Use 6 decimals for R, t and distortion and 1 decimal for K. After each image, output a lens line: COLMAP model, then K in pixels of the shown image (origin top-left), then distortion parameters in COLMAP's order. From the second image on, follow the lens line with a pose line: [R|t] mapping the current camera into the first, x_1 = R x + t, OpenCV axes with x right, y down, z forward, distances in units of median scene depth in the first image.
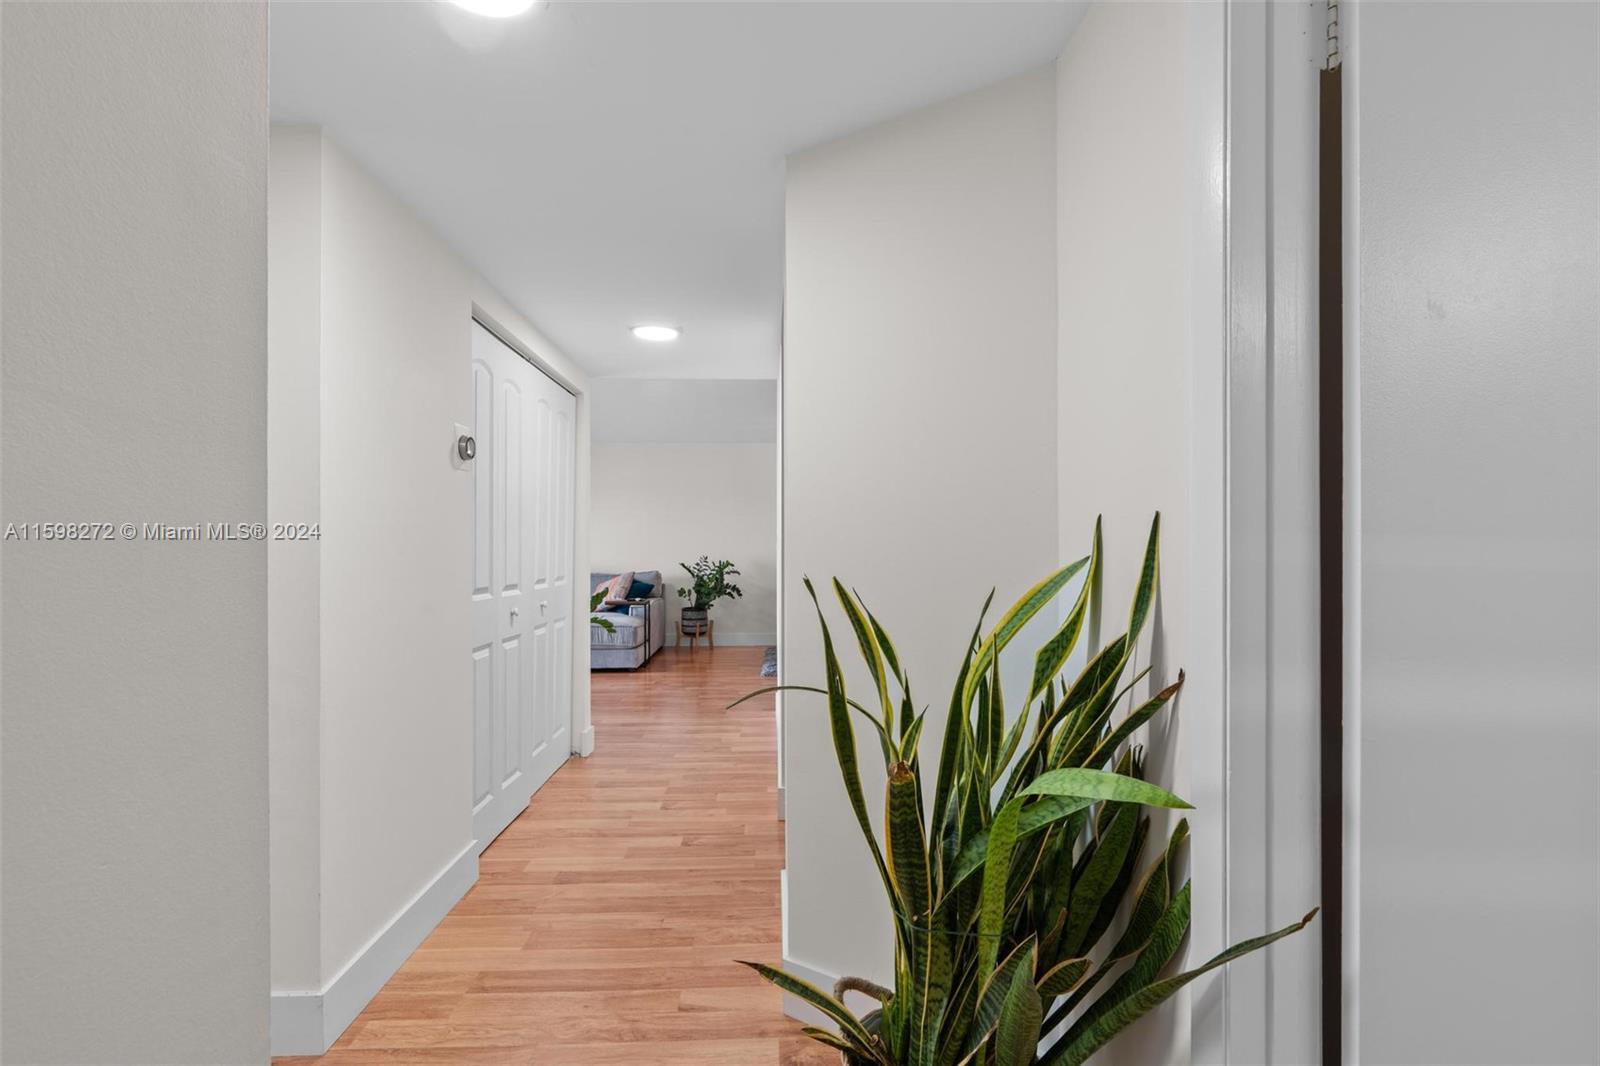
lens RADIAL K [[728.7, 0, 803.2], [0, 728.7, 522.3], [0, 0, 1]] dist [-0.015997, 0.006882]
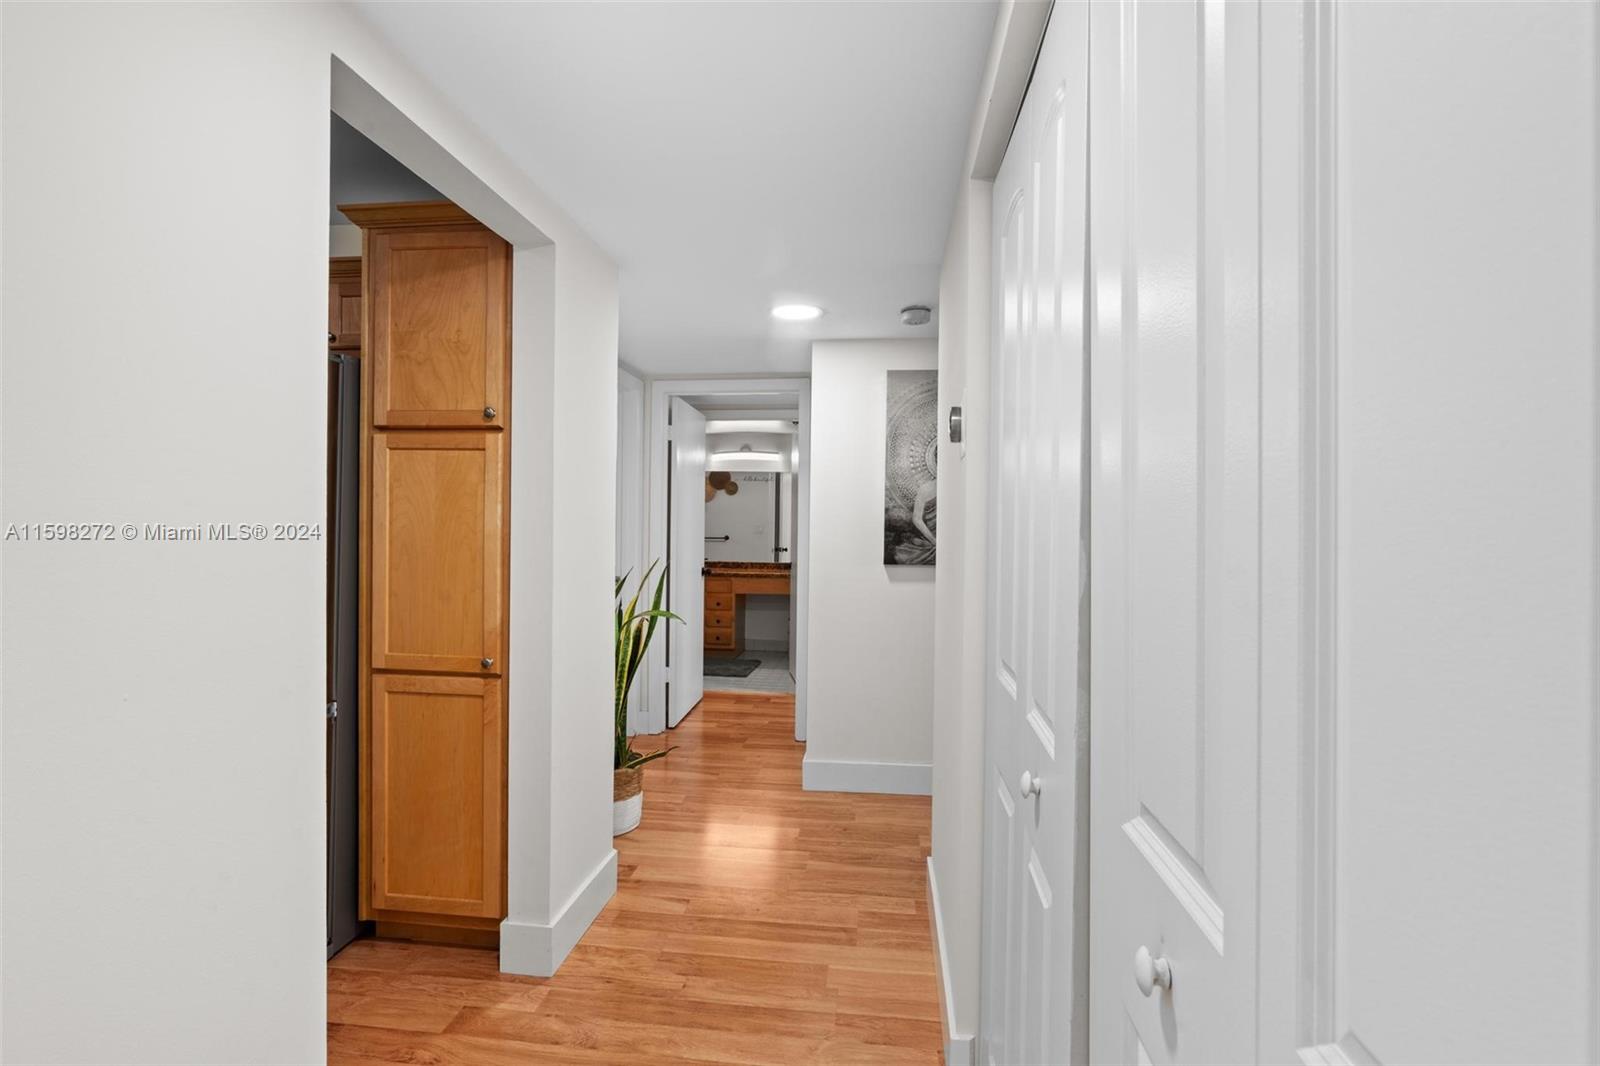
lens RADIAL K [[728.7, 0, 803.2], [0, 728.7, 522.3], [0, 0, 1]] dist [-0.015997, 0.006882]
pose [[-0.988196, -0.008011, 0.152987, -0.531494], [-0.009974, 0.999877, -0.012069, -0.006826], [-0.152872, -0.013452, -0.988154, 2.109564]]
